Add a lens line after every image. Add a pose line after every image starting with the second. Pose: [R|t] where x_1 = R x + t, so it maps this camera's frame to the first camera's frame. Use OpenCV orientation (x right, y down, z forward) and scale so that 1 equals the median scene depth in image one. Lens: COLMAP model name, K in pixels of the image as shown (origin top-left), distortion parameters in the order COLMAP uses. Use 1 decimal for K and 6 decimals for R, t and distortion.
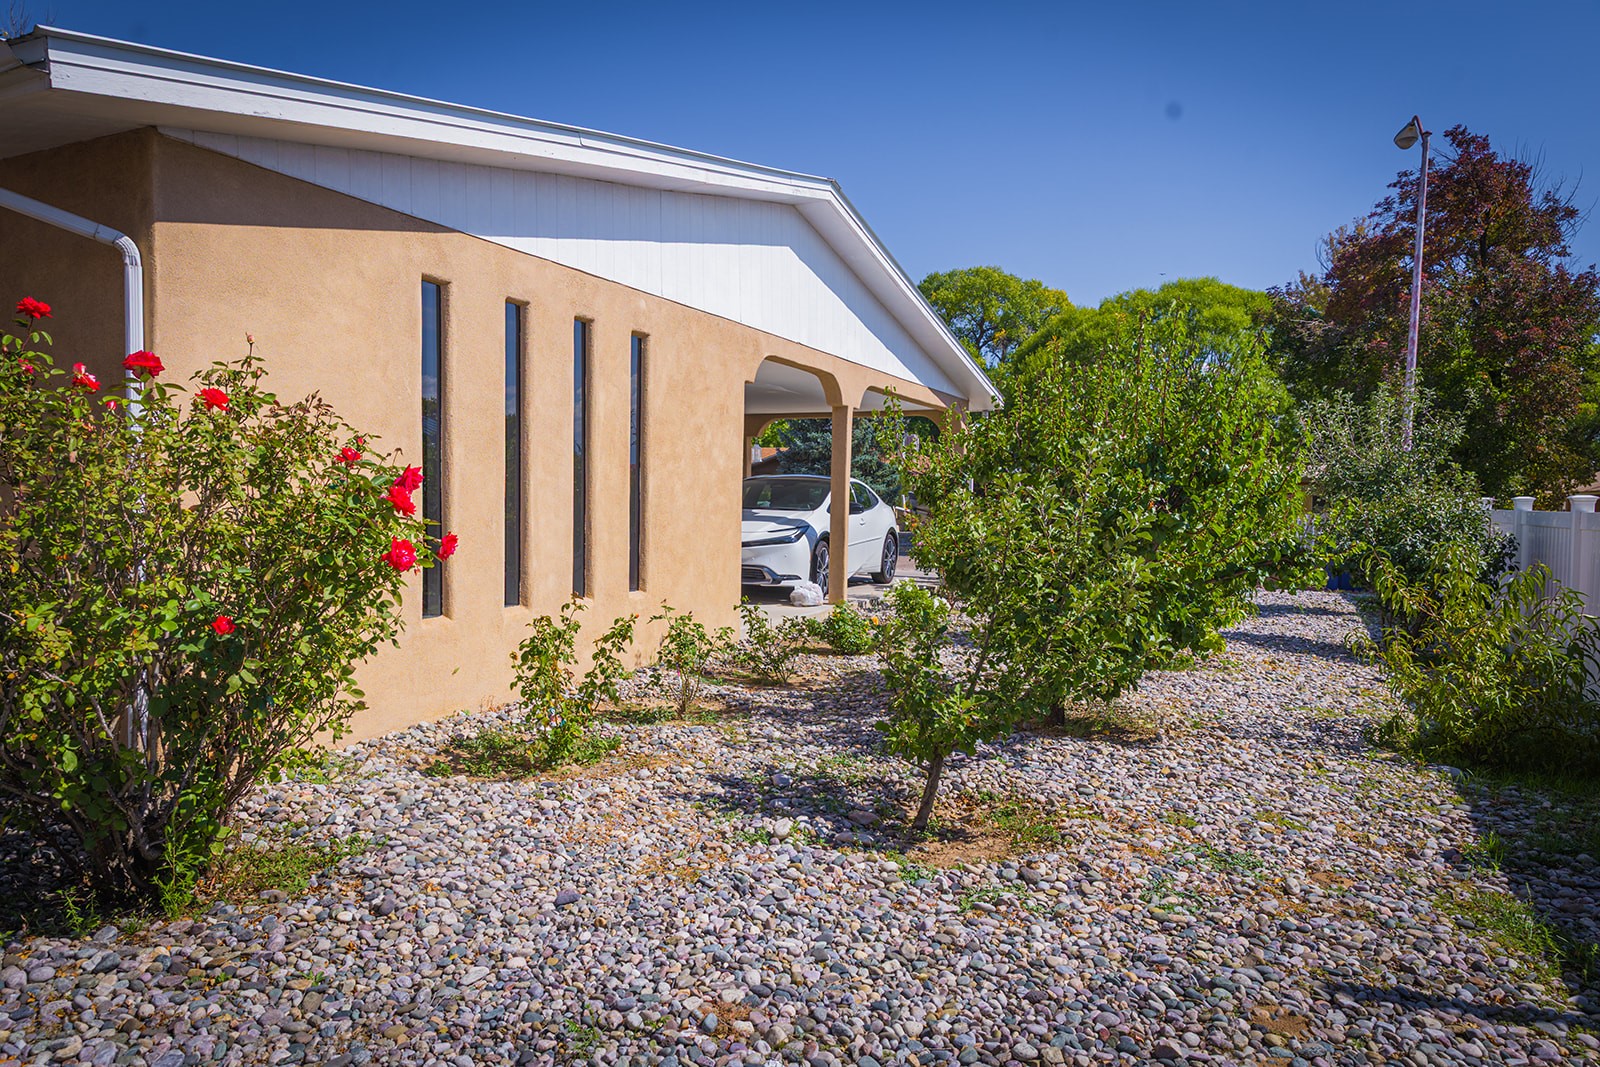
lens RADIAL K [[1064.0, 0, 801.0], [0, 1064.0, 531.7], [0, 0, 1]] dist [0.030312, -0.000877]
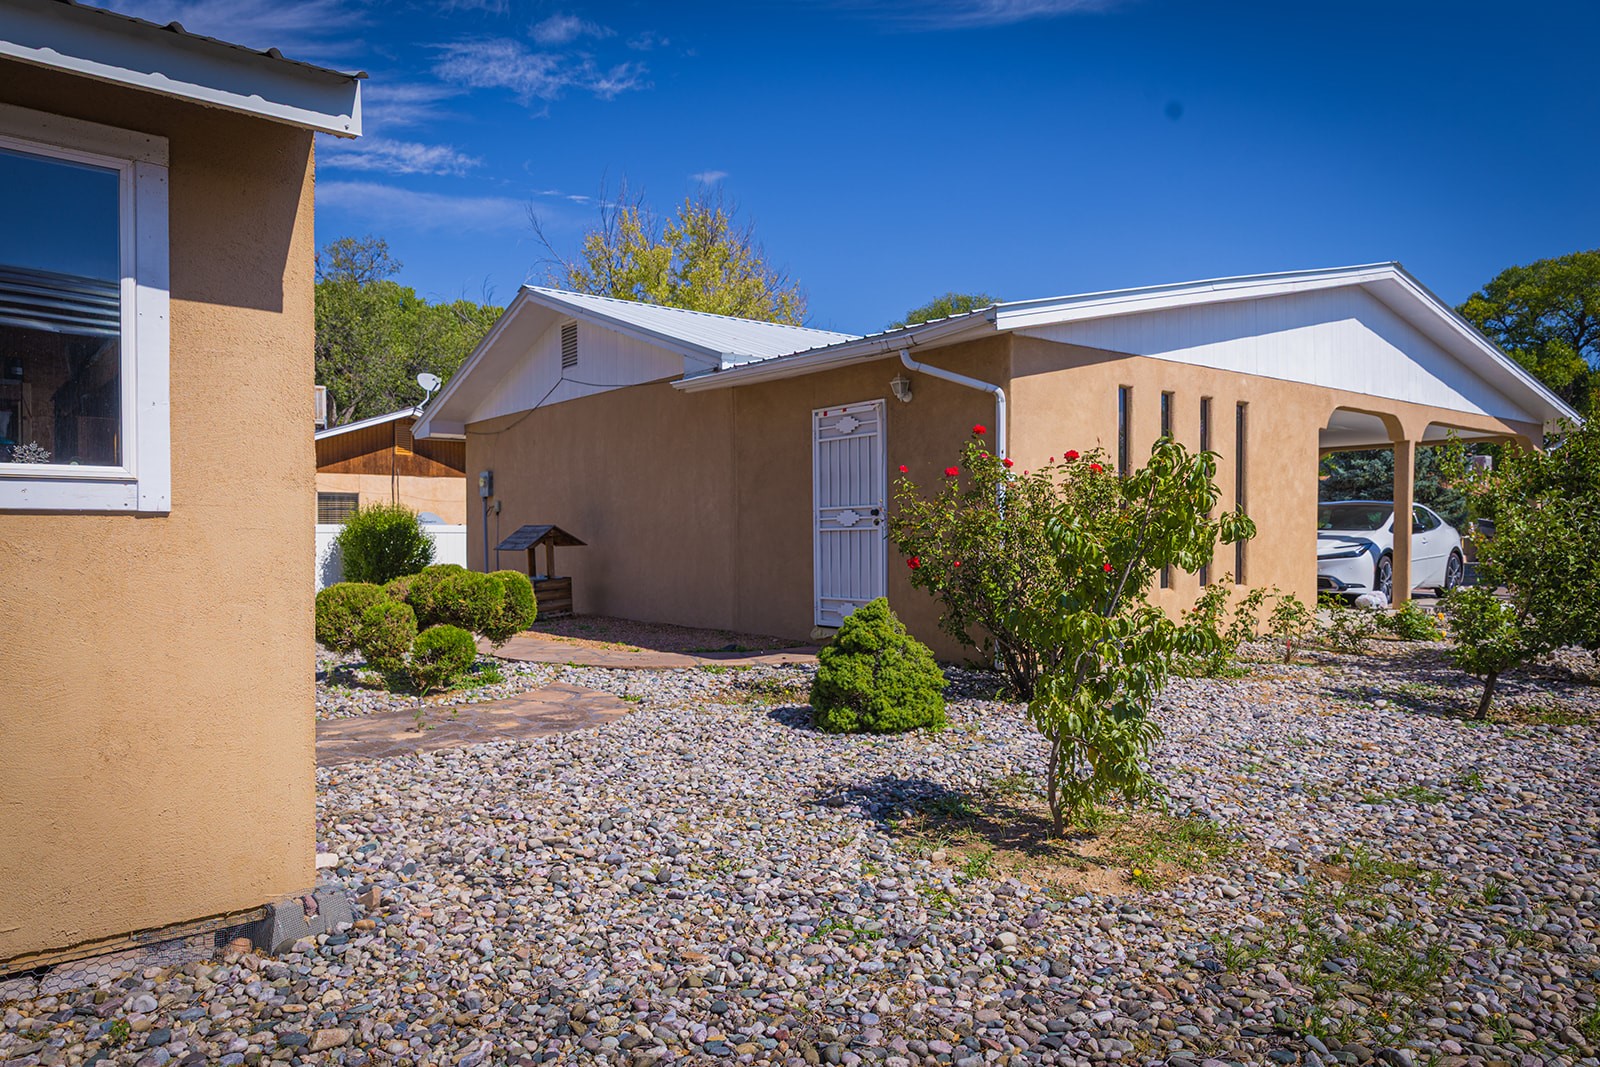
lens RADIAL K [[1064.0, 0, 796.1], [0, 1064.0, 544.9], [0, 0, 1]] dist [0.030312, -0.000877]
pose [[0.893470, -0.011204, -0.448984, -0.038835], [0.000688, 0.999722, -0.023579, 0.032399], [0.449123, 0.020758, 0.893229, -0.470507]]
